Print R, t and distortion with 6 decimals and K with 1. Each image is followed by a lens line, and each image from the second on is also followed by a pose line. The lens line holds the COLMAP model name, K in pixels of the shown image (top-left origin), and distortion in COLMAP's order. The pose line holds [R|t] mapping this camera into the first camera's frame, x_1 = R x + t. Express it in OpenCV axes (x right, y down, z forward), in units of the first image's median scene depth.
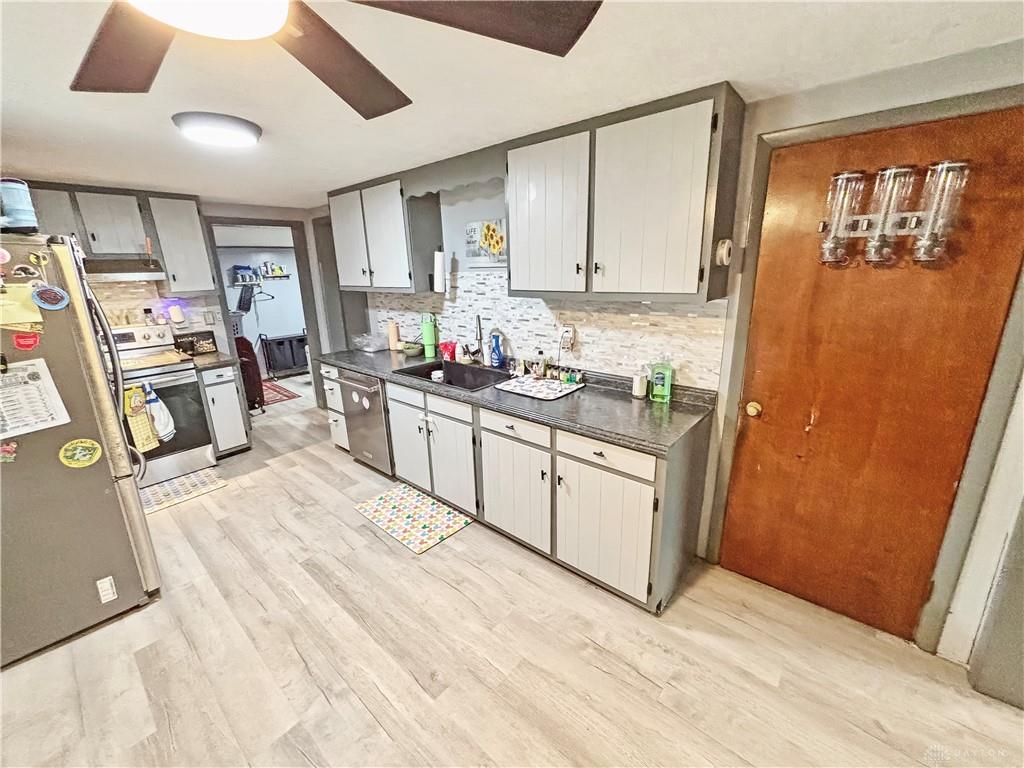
lens RADIAL K [[412.6, 0, 512.1], [0, 412.6, 385.4], [0, 0, 1]] dist [-0.001782, -0.000276]
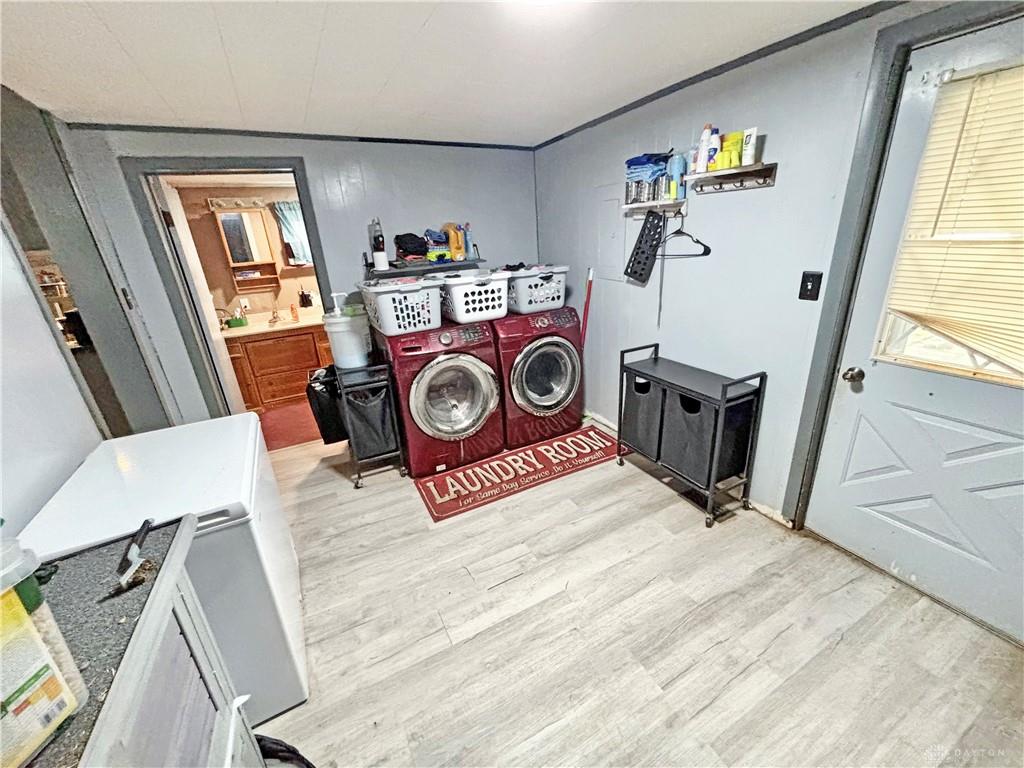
lens RADIAL K [[412.6, 0, 516.2], [0, 412.6, 380.7], [0, 0, 1]] dist [-0.001782, -0.000276]
pose [[-0.370303, 0.369661, -0.852189, -0.230162], [-0.180318, 0.871350, 0.456327, -0.251296], [0.911241, 0.322644, -0.256007, 1.010313]]
